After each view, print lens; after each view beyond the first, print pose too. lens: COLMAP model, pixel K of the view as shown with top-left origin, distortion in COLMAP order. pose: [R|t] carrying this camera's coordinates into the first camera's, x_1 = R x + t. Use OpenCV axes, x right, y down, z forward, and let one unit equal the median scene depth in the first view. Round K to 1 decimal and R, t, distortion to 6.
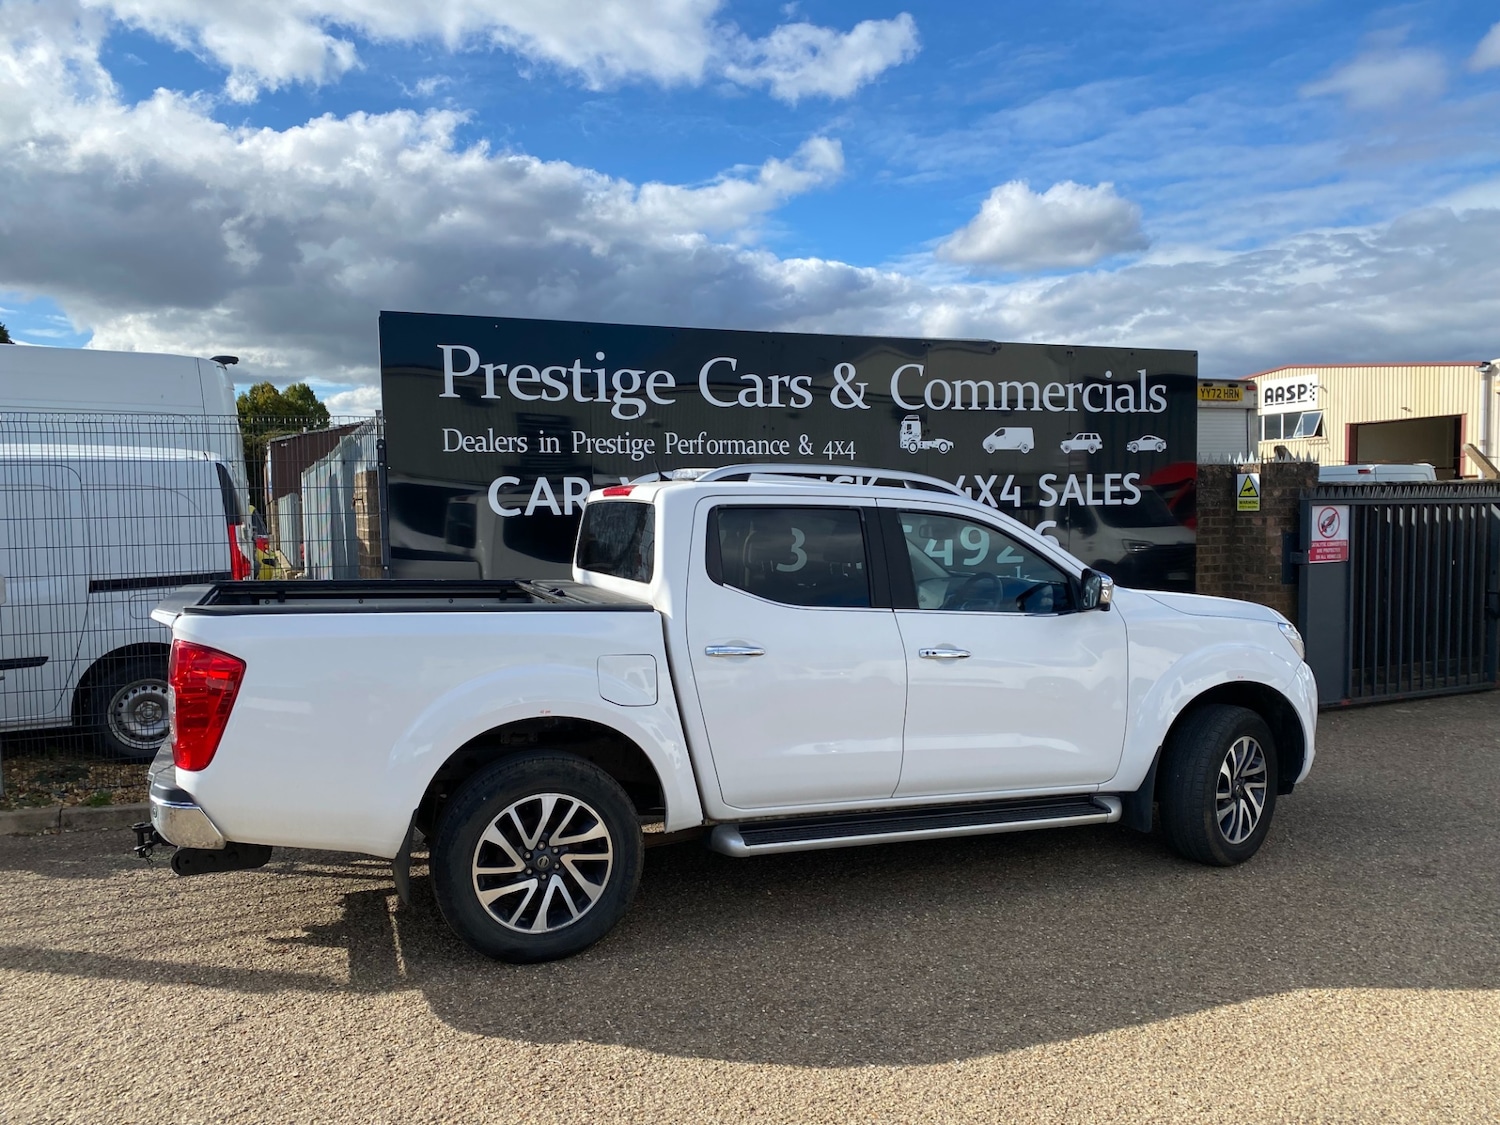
lens RADIAL K [[1128.1, 0, 751.1], [0, 1128.1, 597.6], [0, 0, 1]] dist [0.127769, -0.203919]
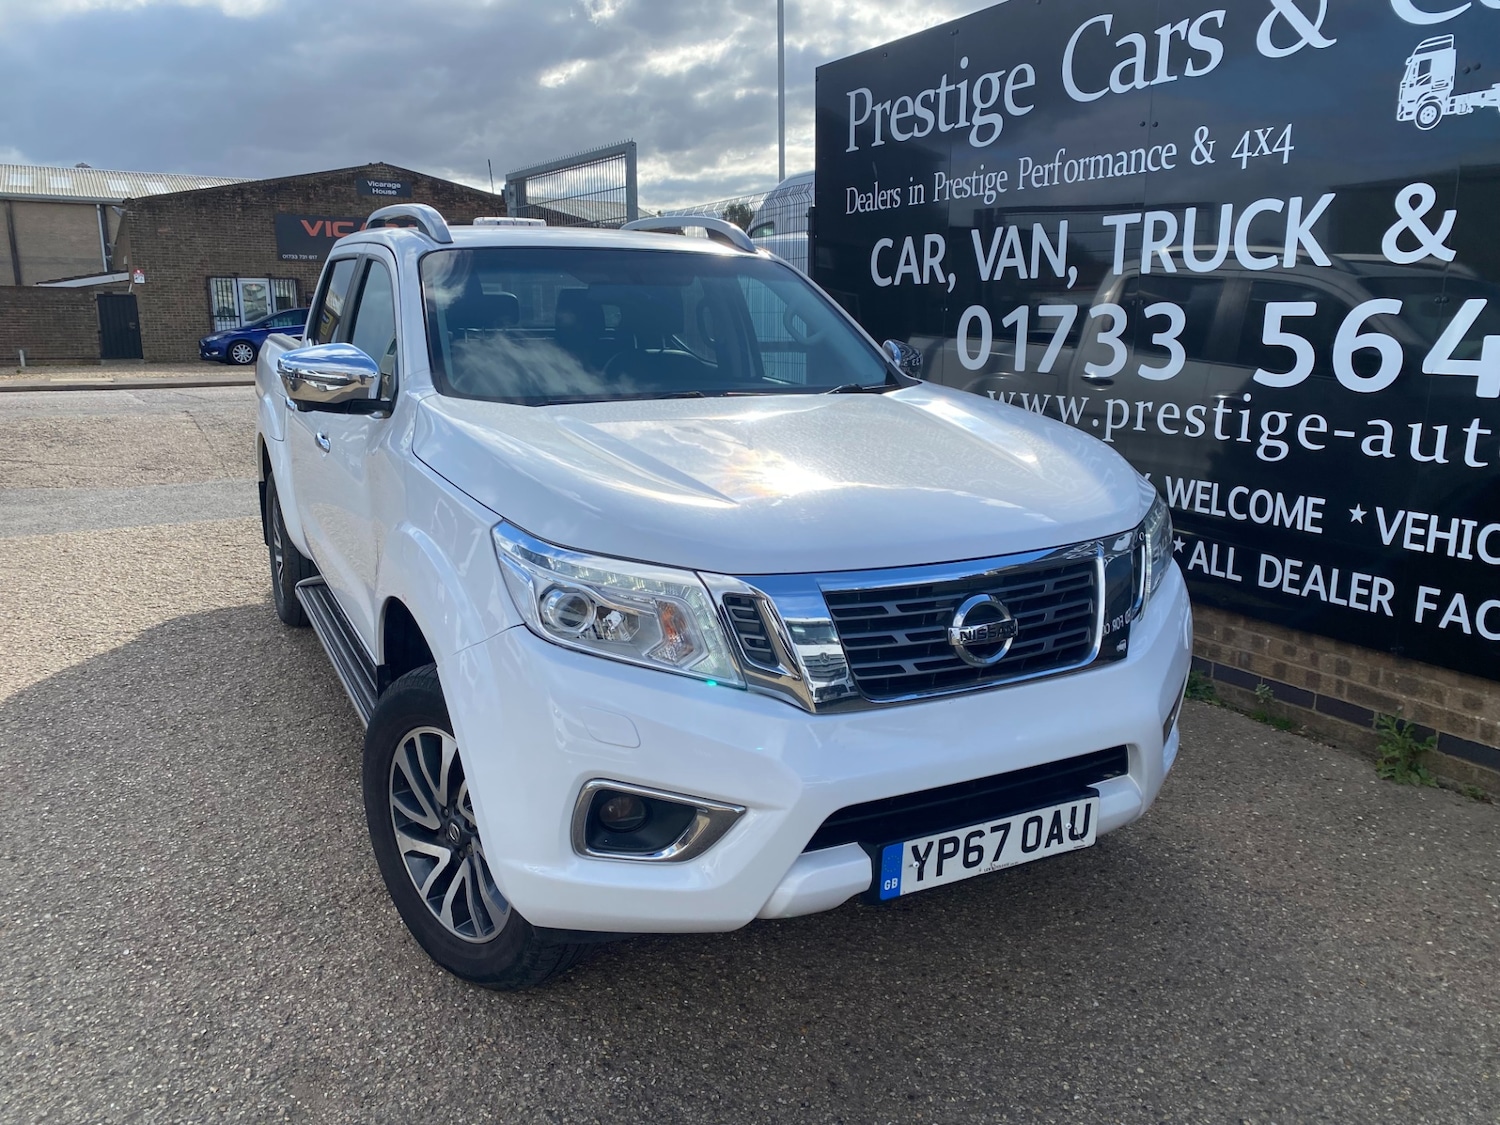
lens RADIAL K [[1147.4, 0, 742.0], [0, 1147.4, 568.0], [0, 0, 1]] dist [0.017815, -0.011377]
pose [[0.096918, 0.226142, -0.969261, 0.649143], [-0.084787, 0.972181, 0.218346, -0.042938], [0.991674, 0.061019, 0.113395, 0.780155]]
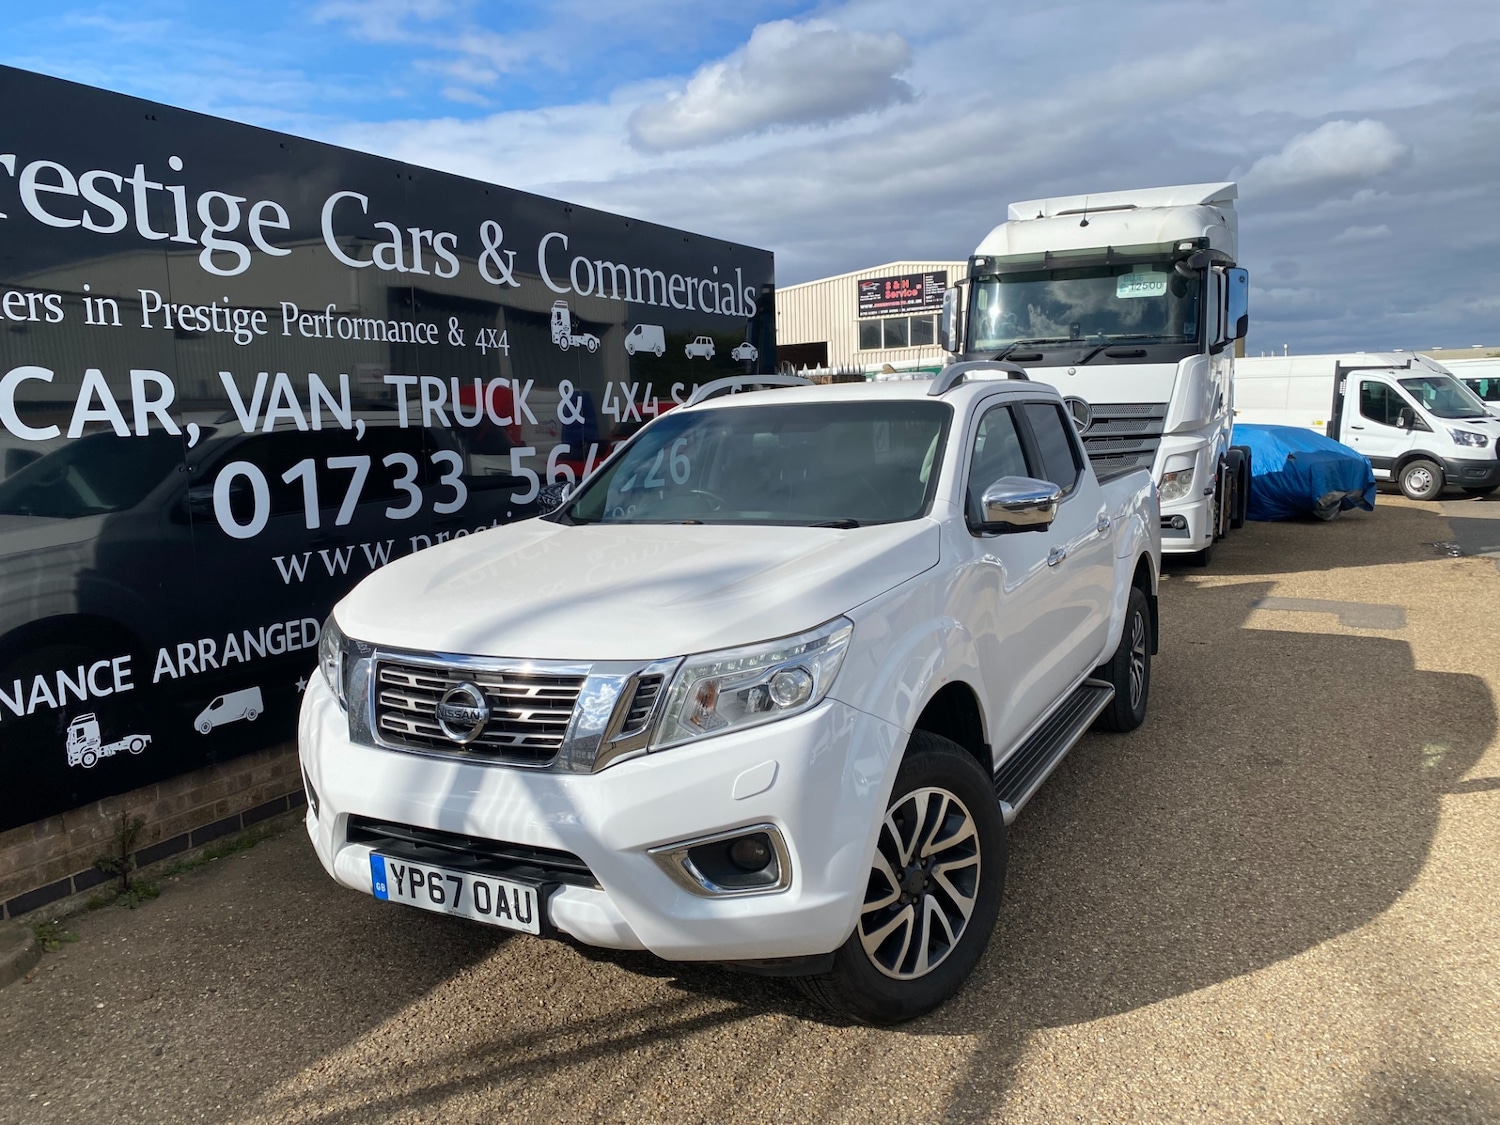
lens RADIAL K [[1153.0, 0, 739.8], [0, 1153.0, 553.9], [0, 0, 1]] dist [0.003666, 0.004975]
pose [[0.782224, -0.085597, 0.617089, -0.286038], [0.075556, 0.996239, 0.042414, -0.015463], [-0.618399, 0.013447, 0.785749, 0.351235]]
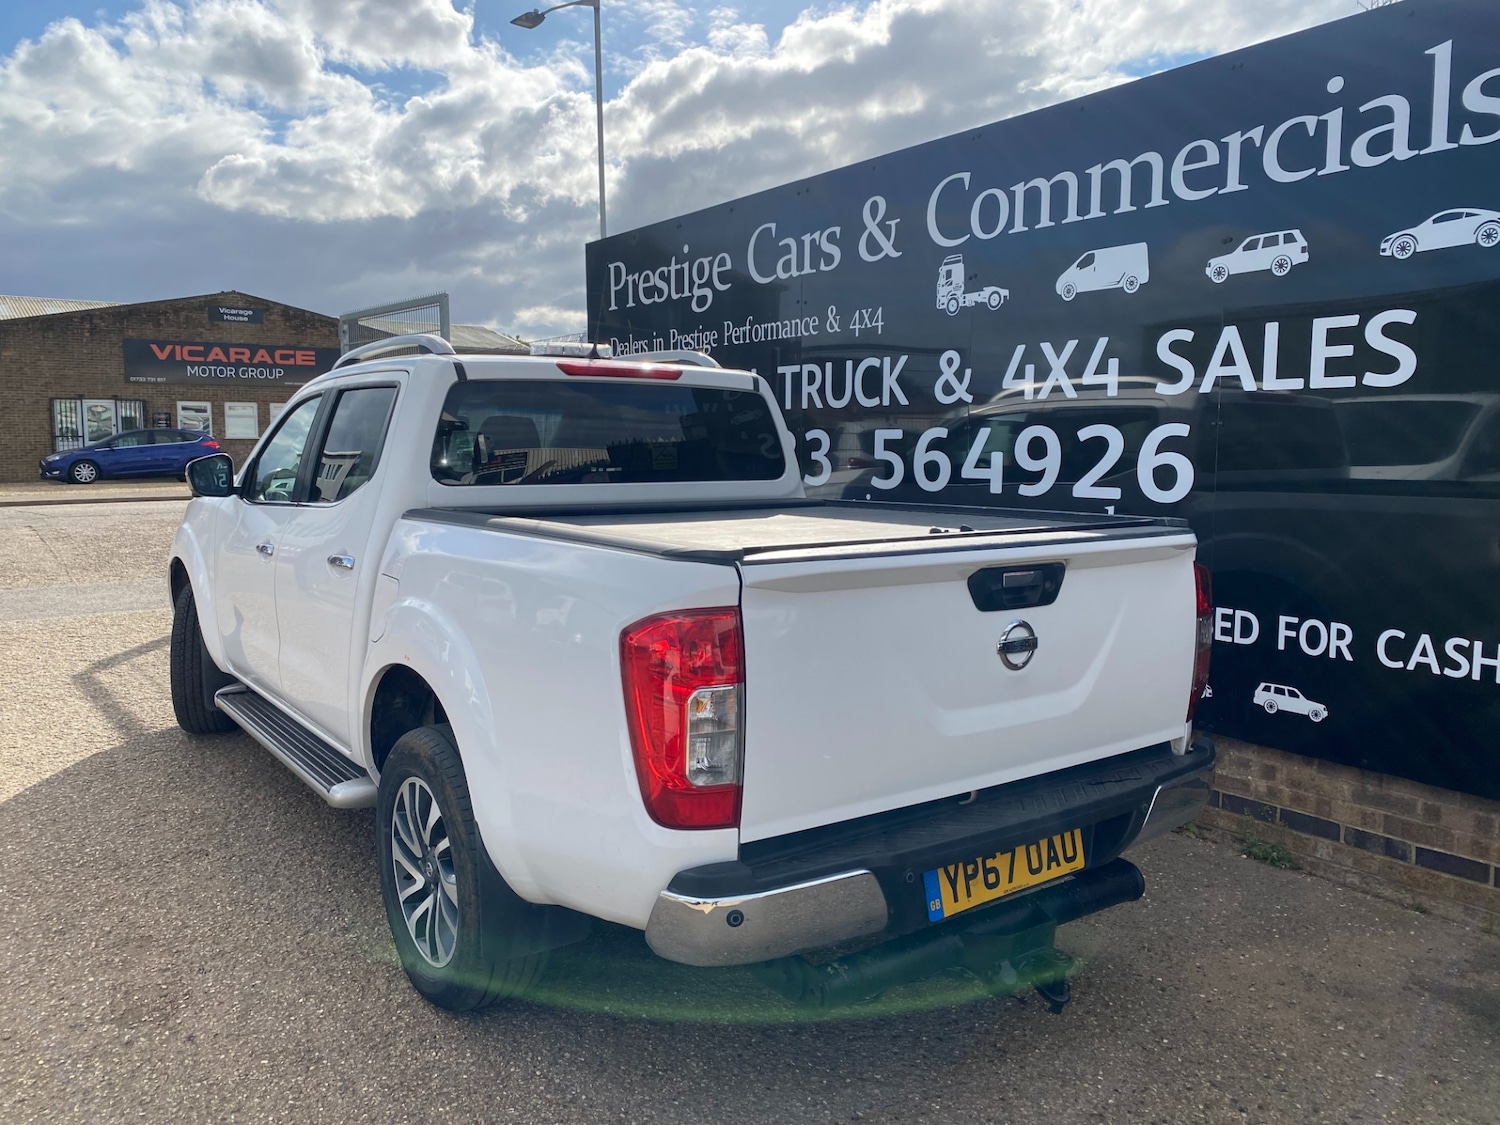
lens RADIAL K [[1133.8, 0, 722.4], [0, 1133.8, 558.4], [0, 0, 1]] dist [0.086467, -0.138258]
pose [[0.199594, 0.117346, -0.972827, 0.846542], [-0.085193, 0.991122, 0.102074, -0.051094], [0.976168, 0.062505, 0.207819, 0.832353]]
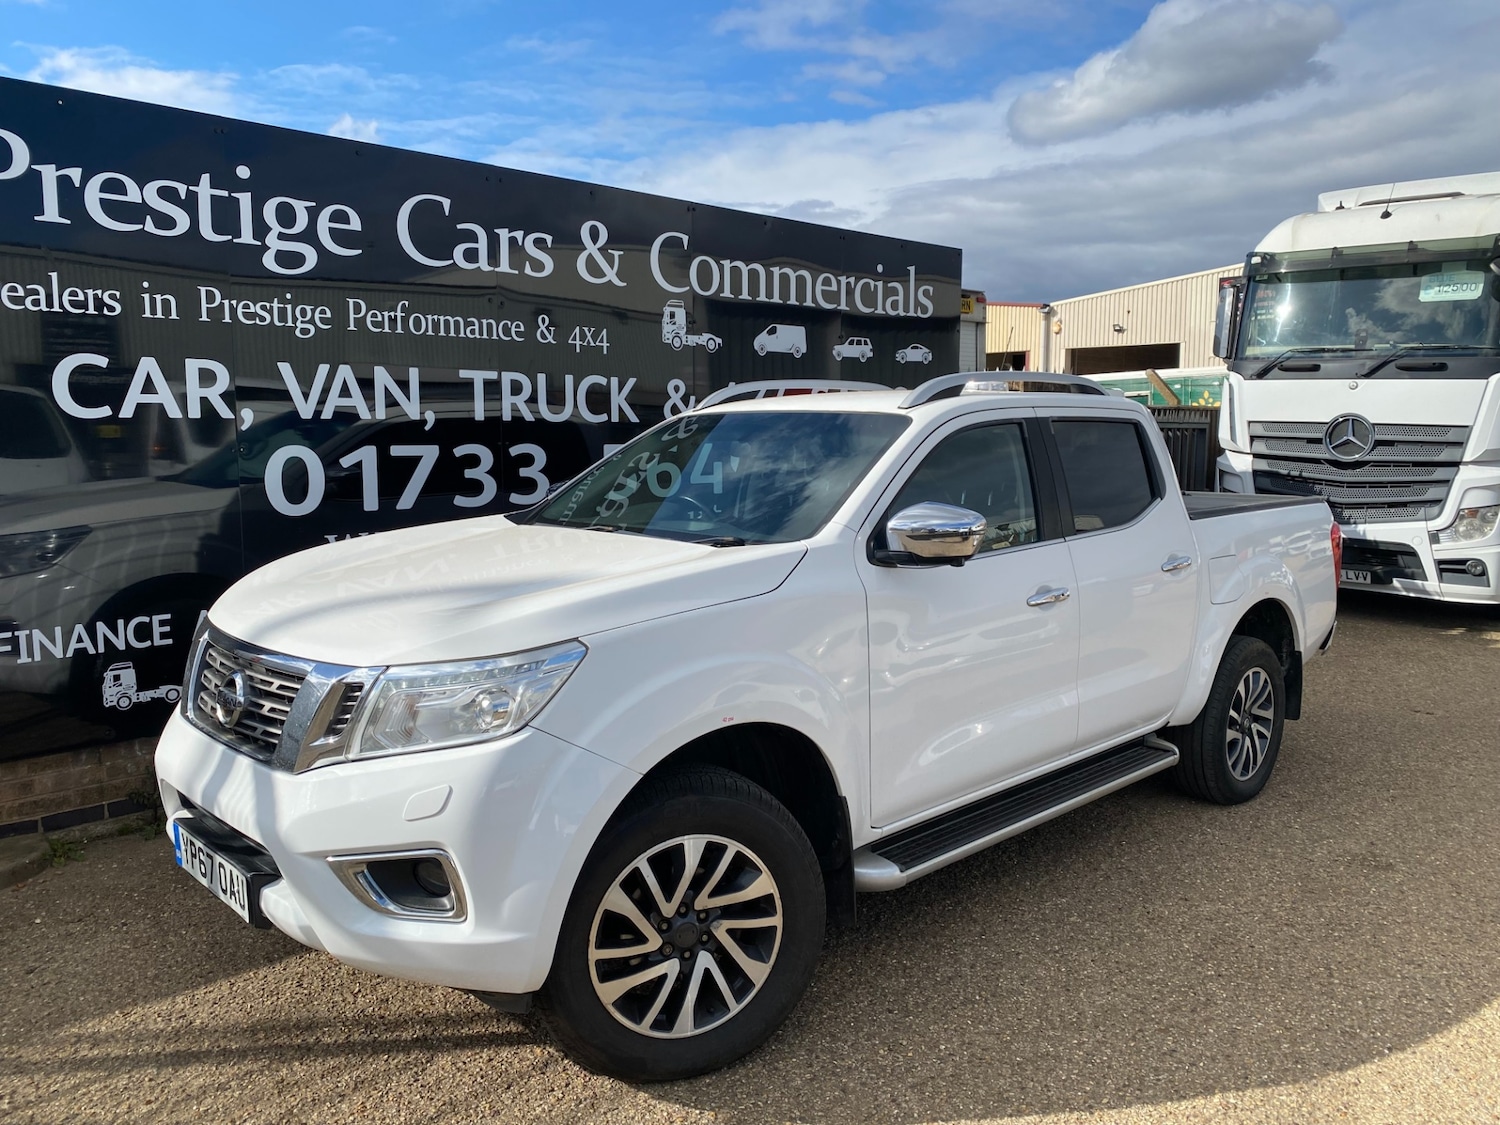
lens RADIAL K [[1149.4, 0, 759.3], [0, 1149.4, 554.1], [0, 0, 1]] dist [0.012513, -0.005339]
pose [[0.932740, -0.022106, 0.359871, -0.098600], [0.011433, 0.999430, 0.031761, -0.013598], [-0.360368, -0.025510, 0.932461, 0.276488]]
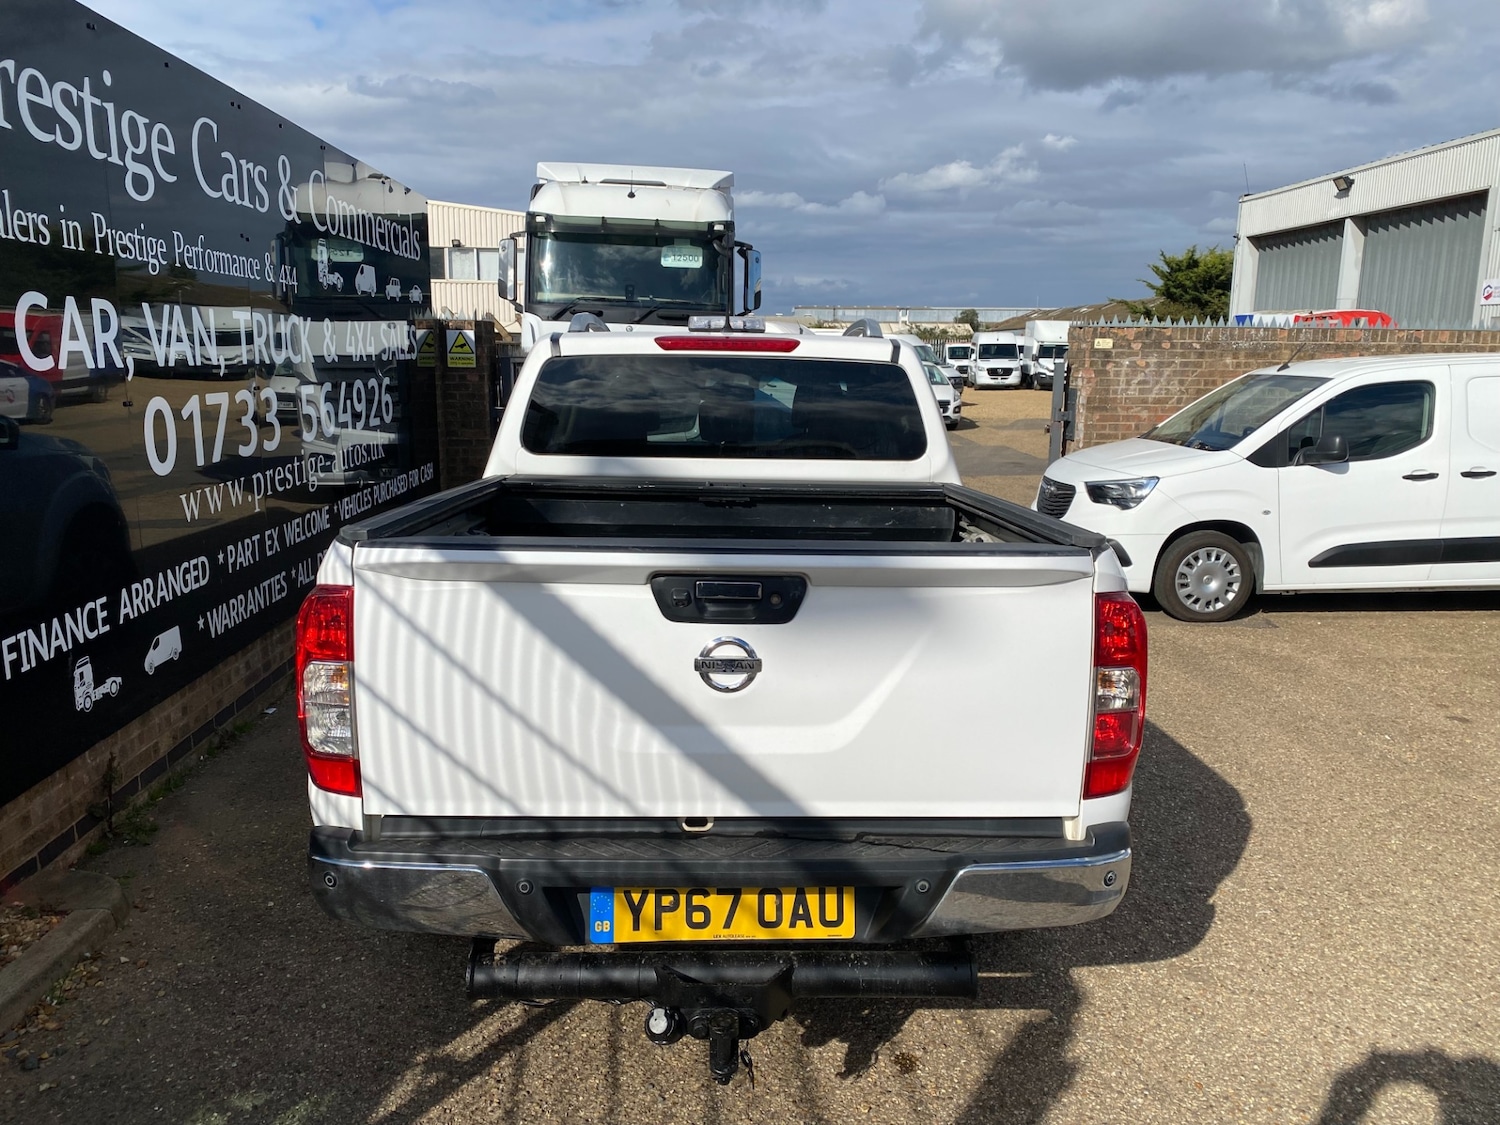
lens RADIAL K [[1147.7, 0, 769.6], [0, 1147.7, 582.9], [0, 0, 1]] dist [0.017081, -0.015830]
pose [[0.328897, -0.167216, 0.929444, -0.583149], [0.059057, 0.985914, 0.156478, -0.038205], [-0.942517, 0.003425, 0.334139, 0.501194]]
